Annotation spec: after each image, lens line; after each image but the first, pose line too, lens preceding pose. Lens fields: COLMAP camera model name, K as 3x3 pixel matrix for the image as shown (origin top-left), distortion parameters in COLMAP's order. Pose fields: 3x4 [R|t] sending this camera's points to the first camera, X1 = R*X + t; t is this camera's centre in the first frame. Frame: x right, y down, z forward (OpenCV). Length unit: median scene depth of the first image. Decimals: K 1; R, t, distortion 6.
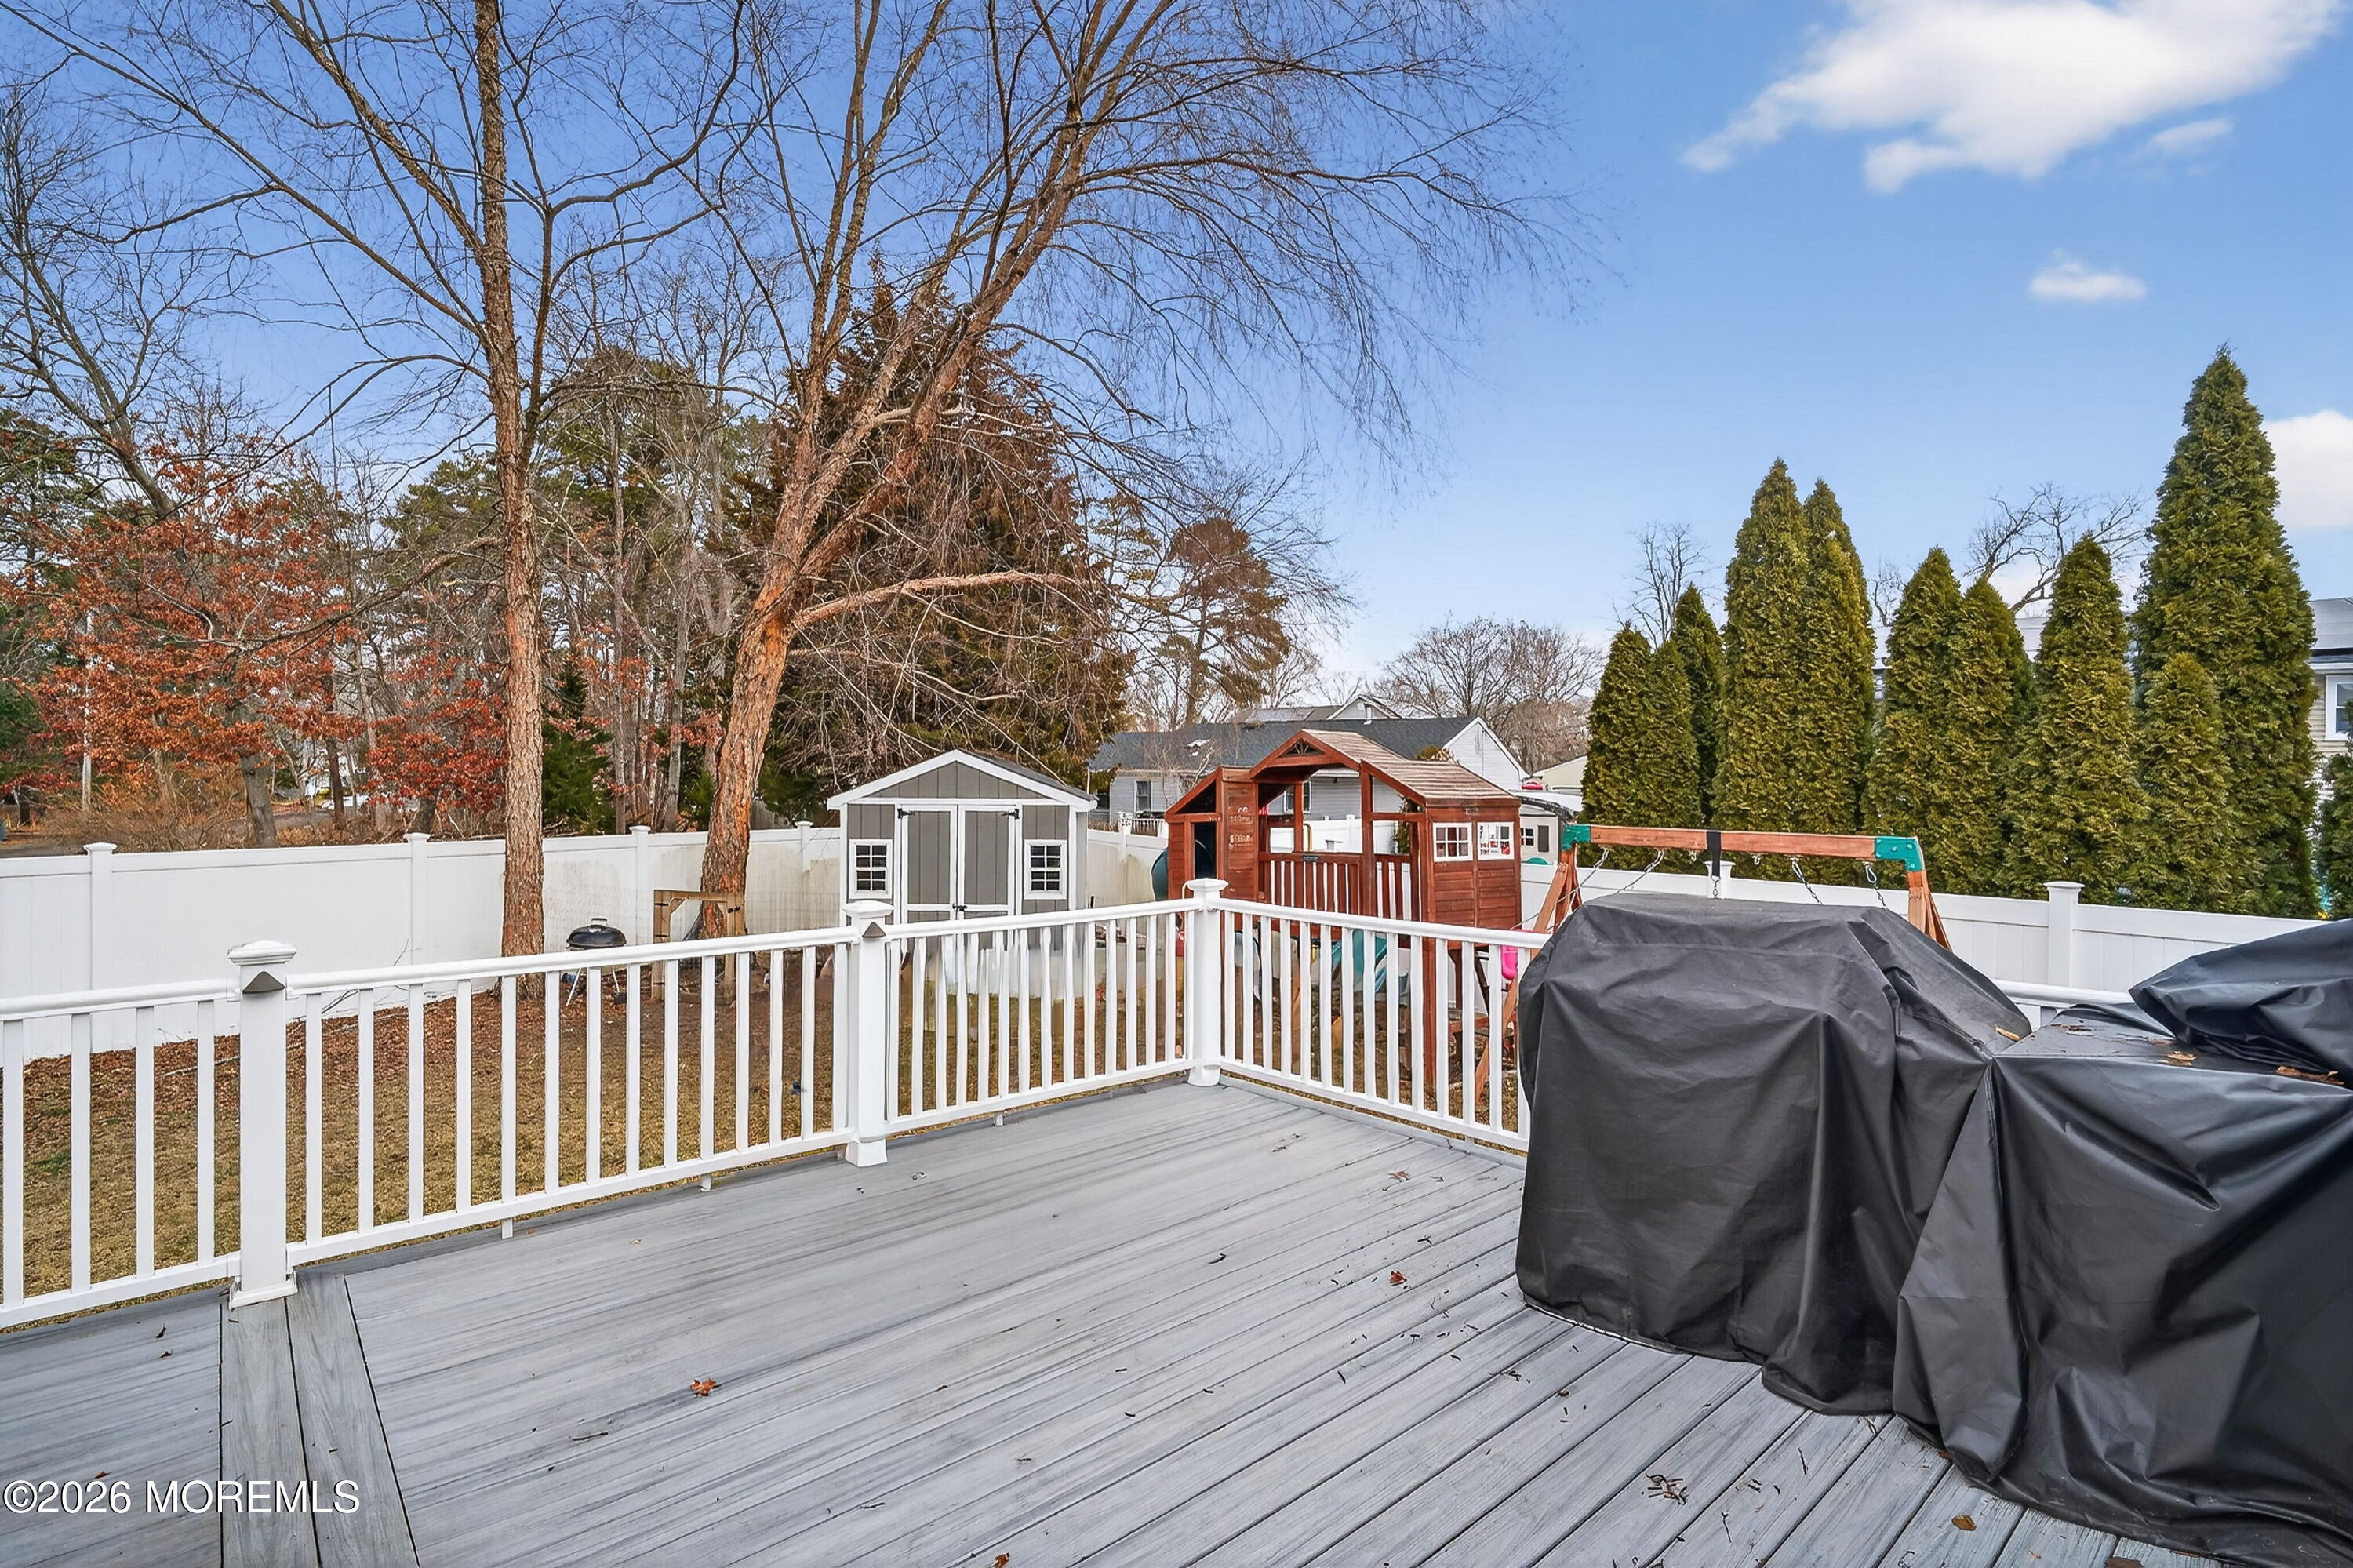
lens RADIAL K [[1089.1, 0, 1159.9], [0, 1089.1, 782.8], [0, 0, 1]] dist [0.010868, -0.007344]
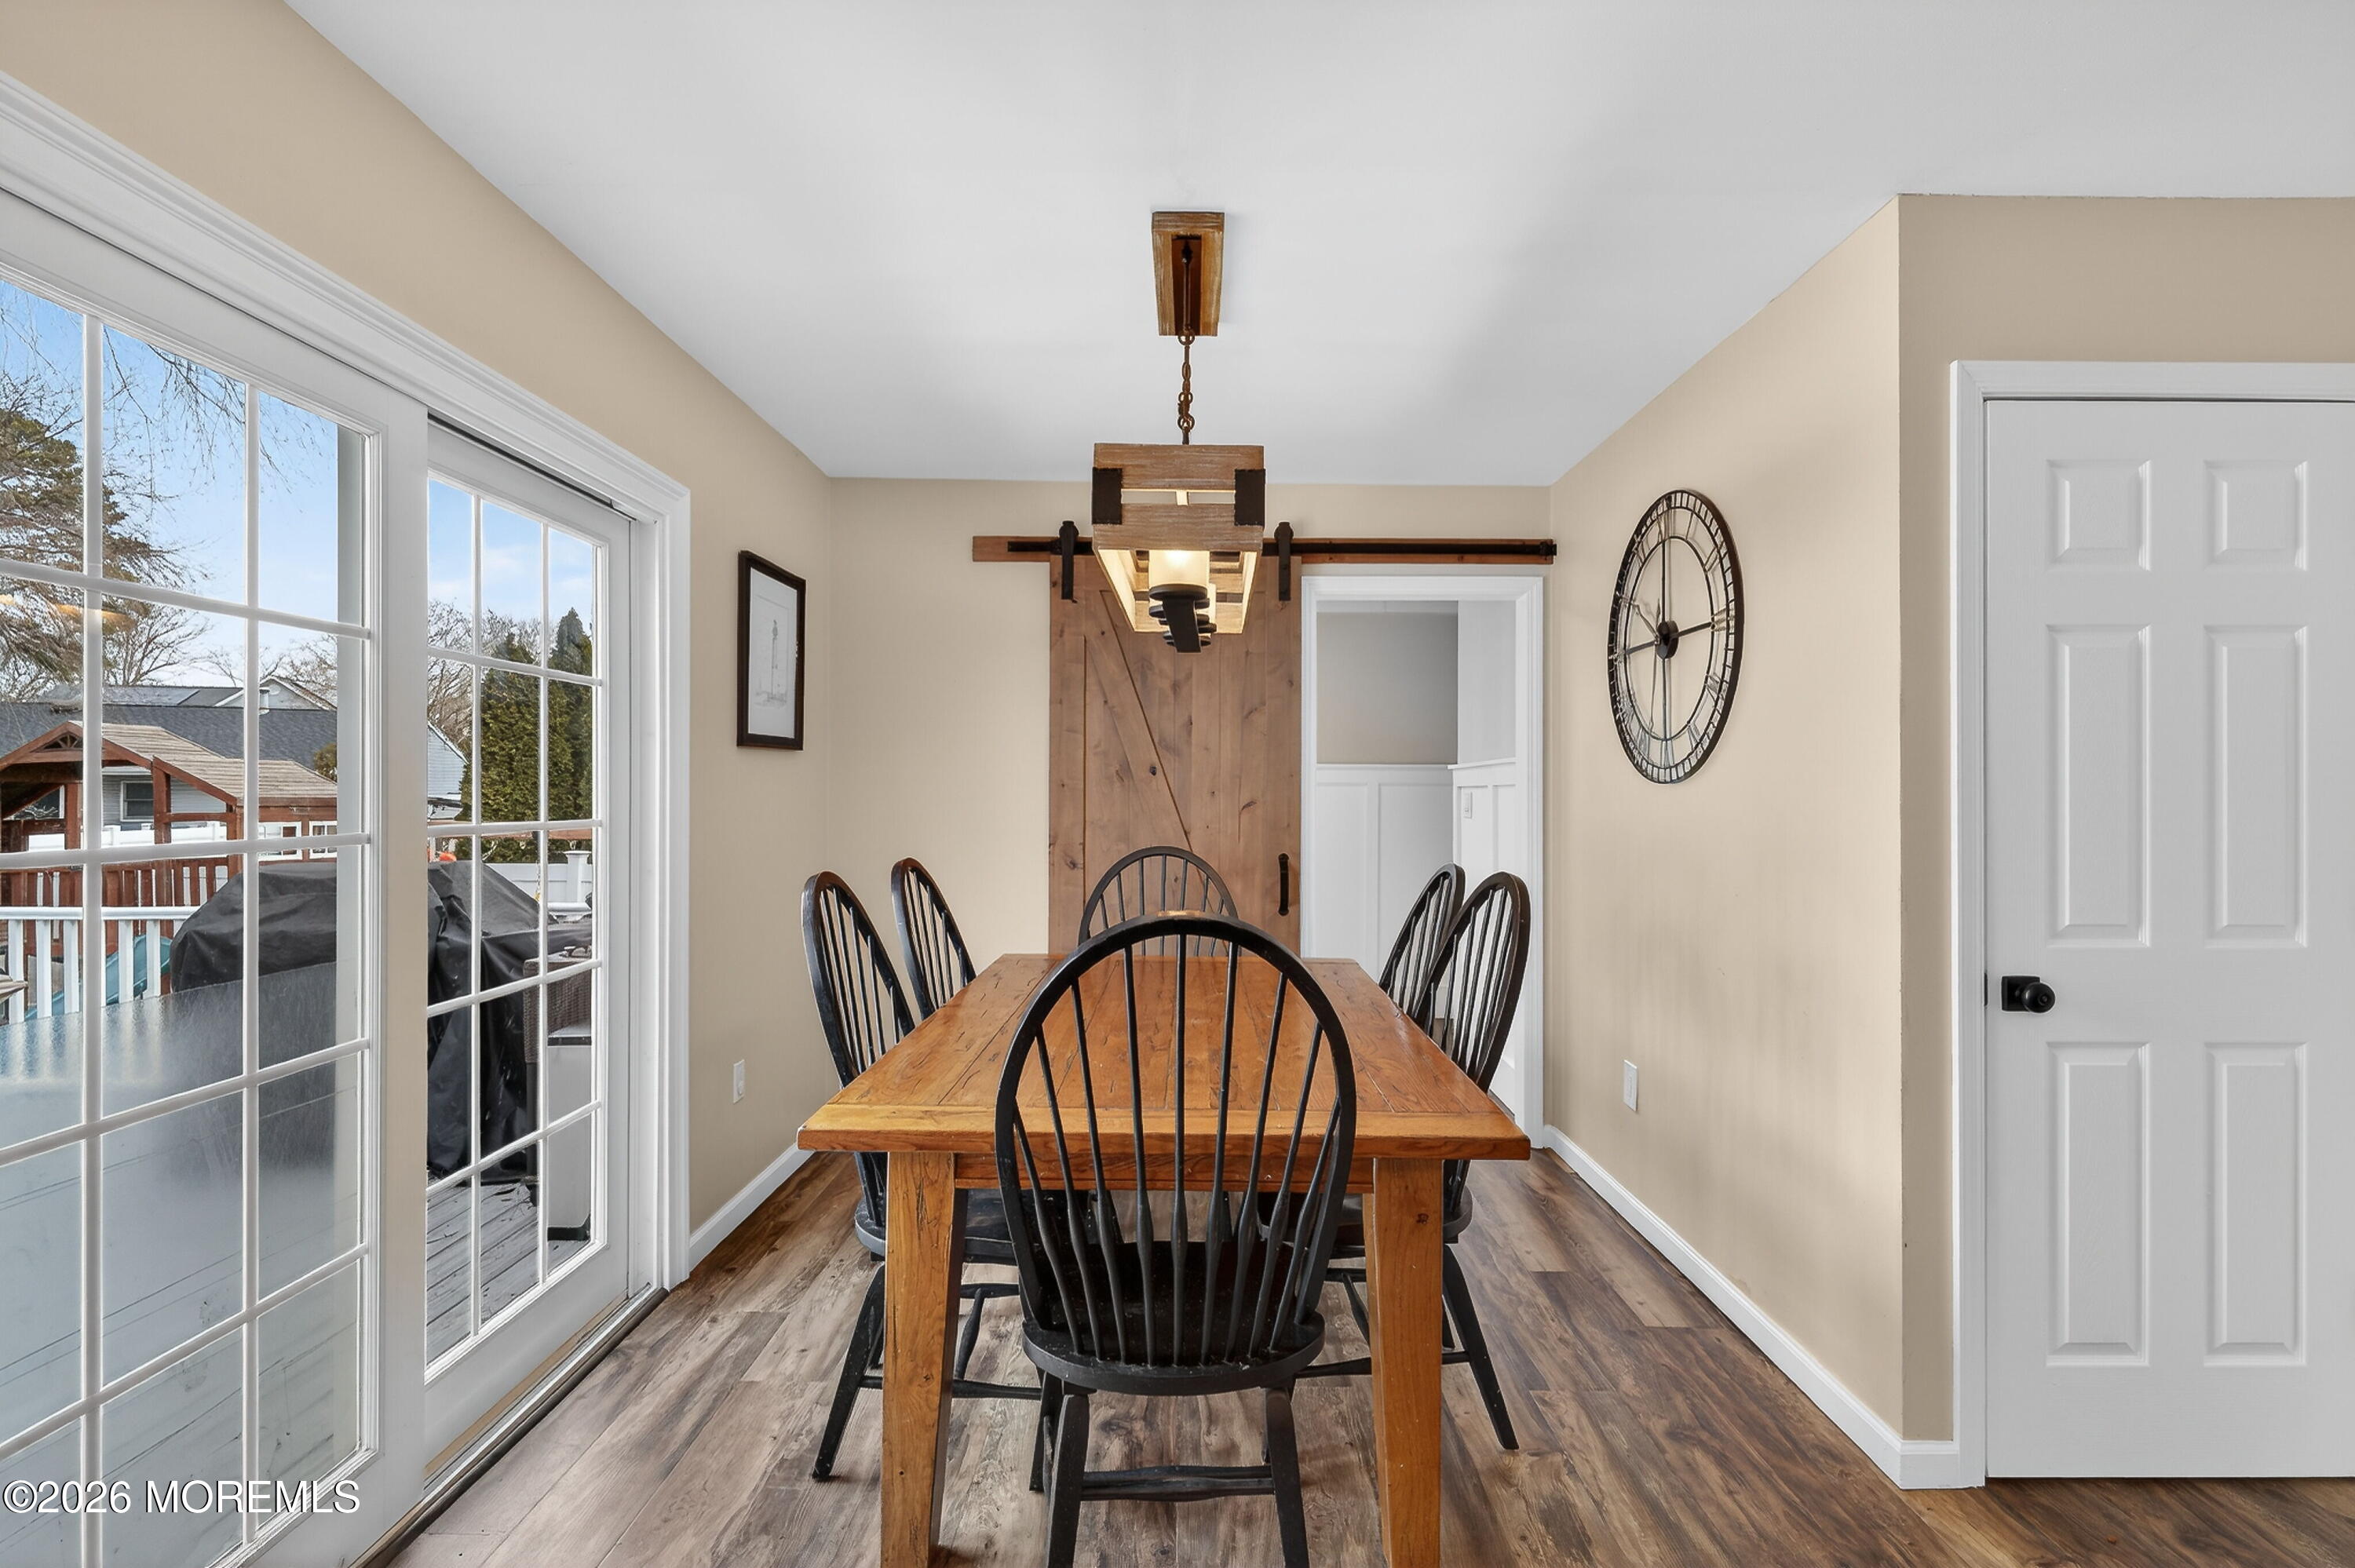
lens RADIAL K [[1089.9, 0, 1194.6], [0, 1089.9, 786.7], [0, 0, 1]] dist [0.010868, -0.007344]
pose [[0.652003, 0.002918, 0.758211, 0.043498], [-0.003218, 0.999994, -0.001082, 0.002077], [-0.758209, -0.001734, 0.652009, -0.222127]]
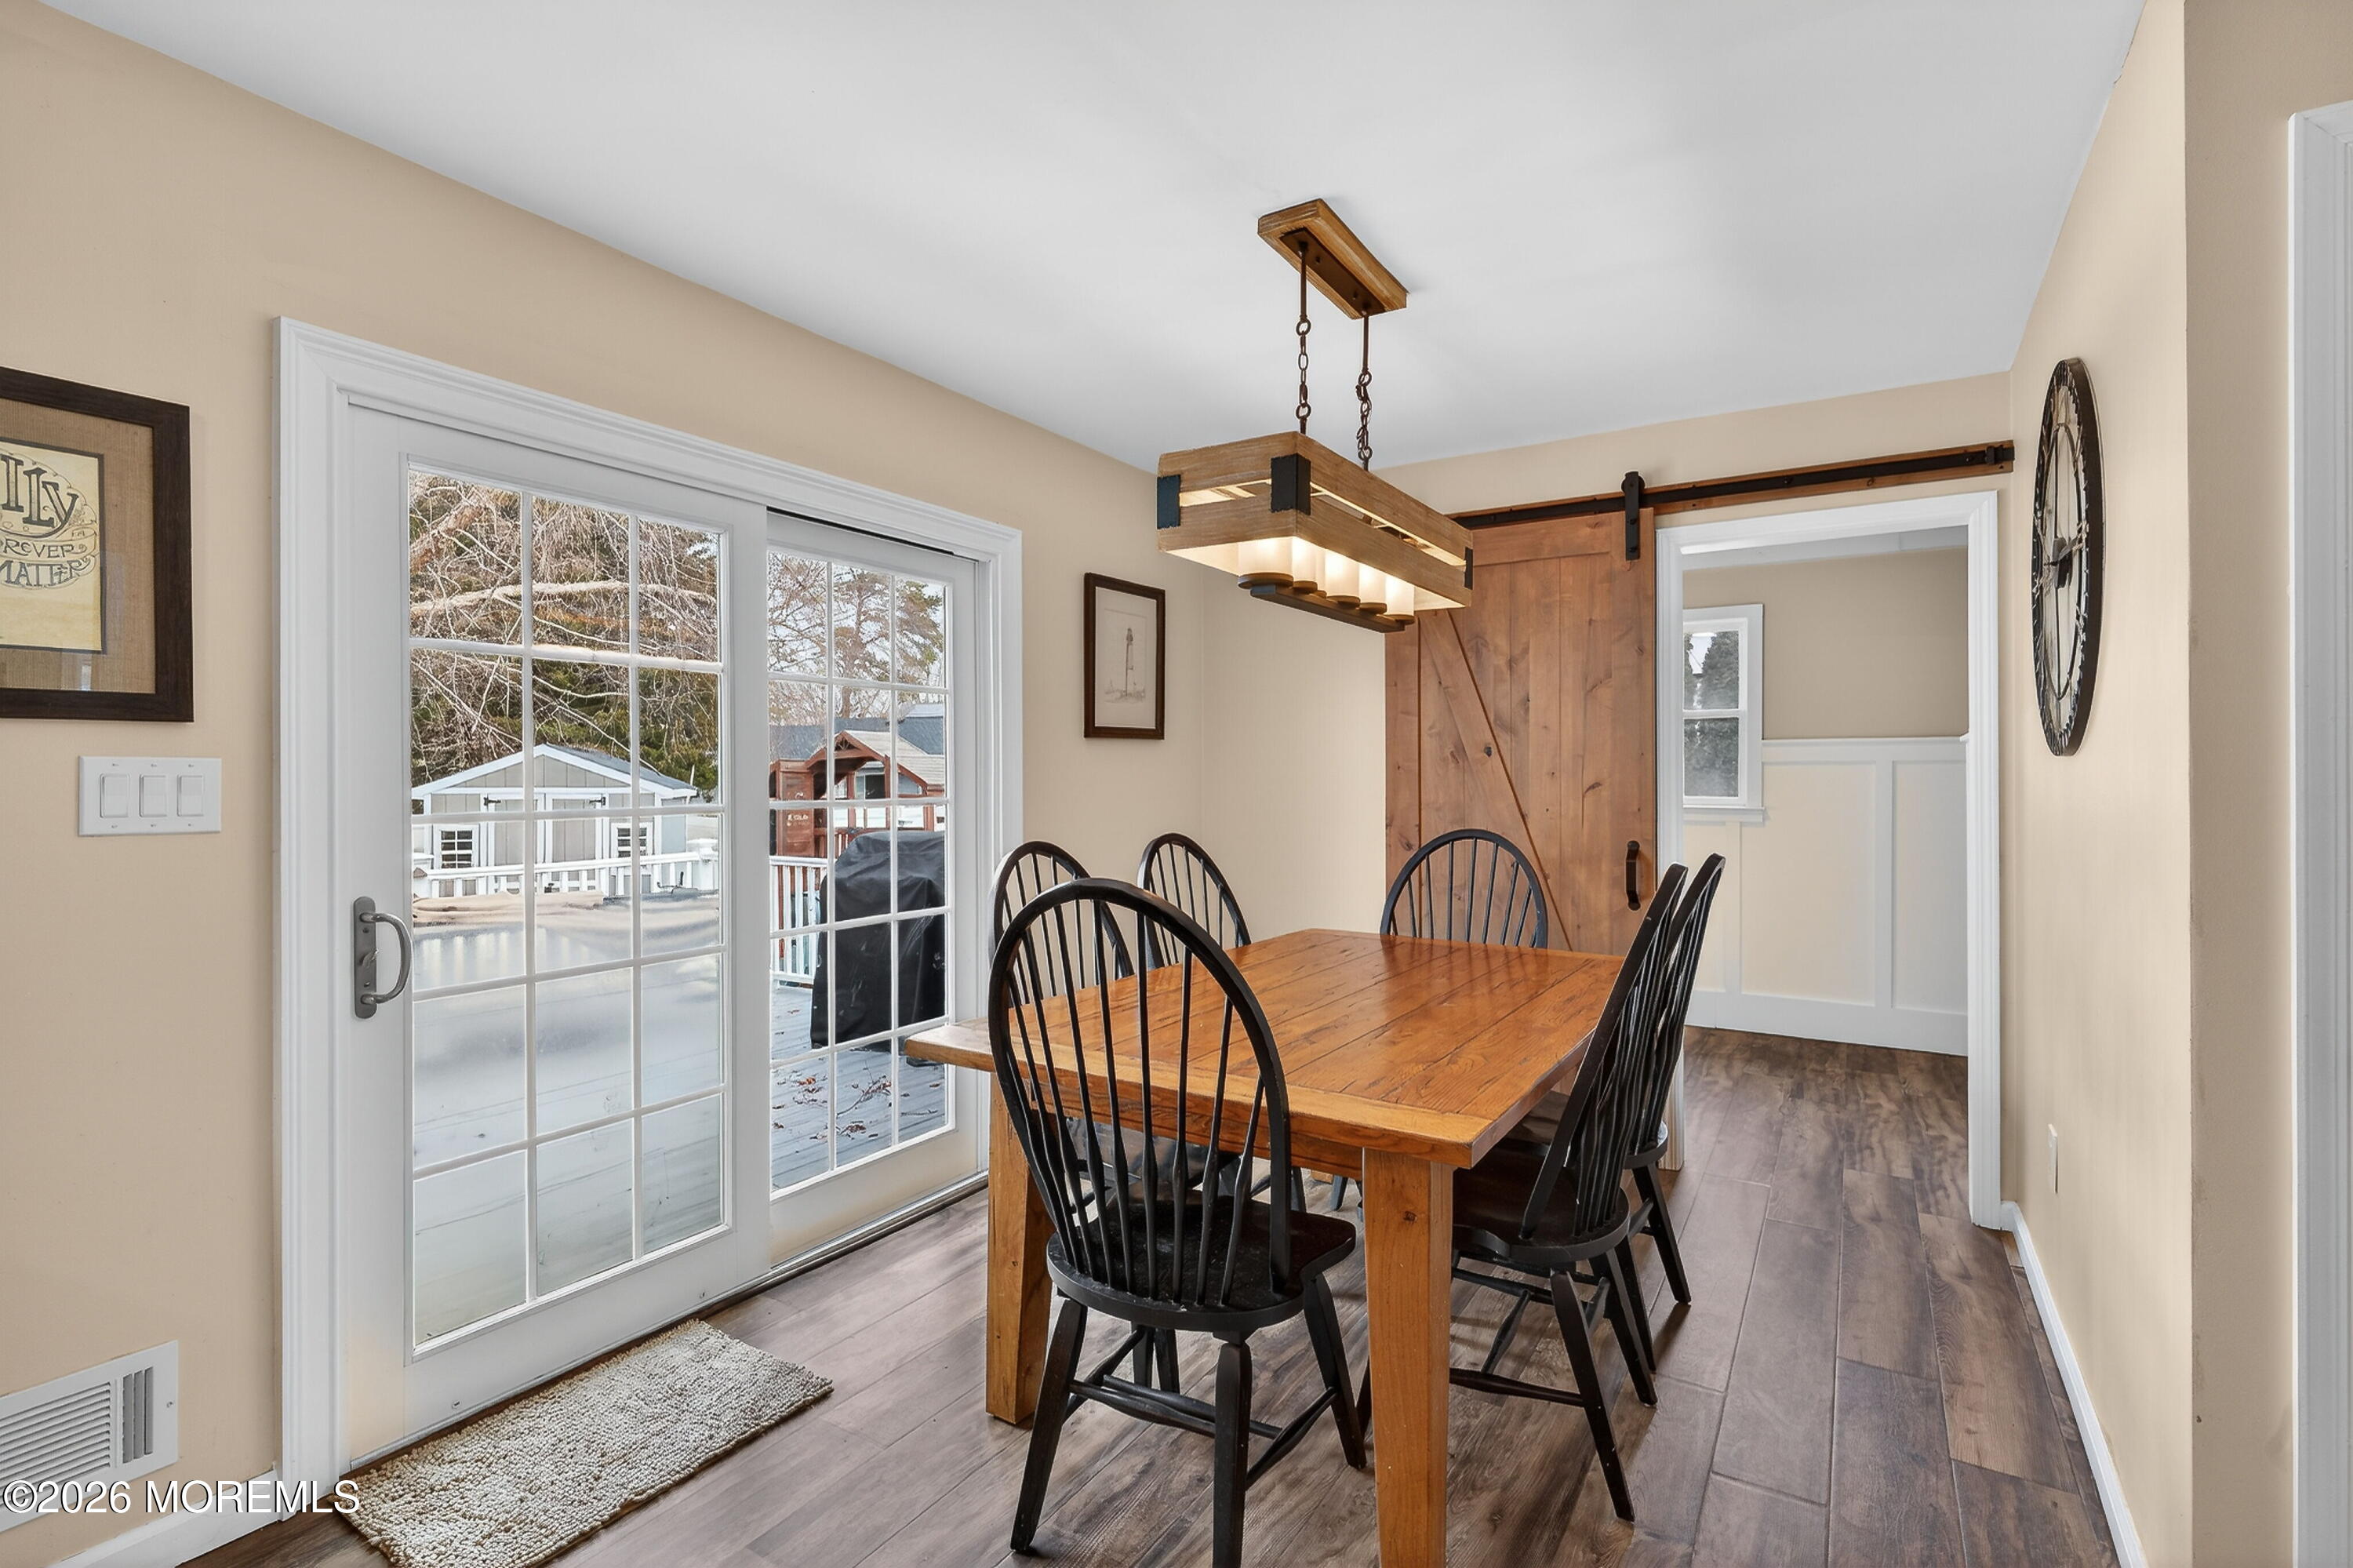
lens RADIAL K [[1089.1, 0, 1187.0], [0, 1089.1, 774.1], [0, 0, 1]] dist [0.010868, -0.007344]
pose [[0.954781, -0.005417, 0.297261, 0.114236], [0.005495, 0.999985, 0.000573, 0.003067], [-0.297260, 0.001086, 0.954796, -0.281531]]
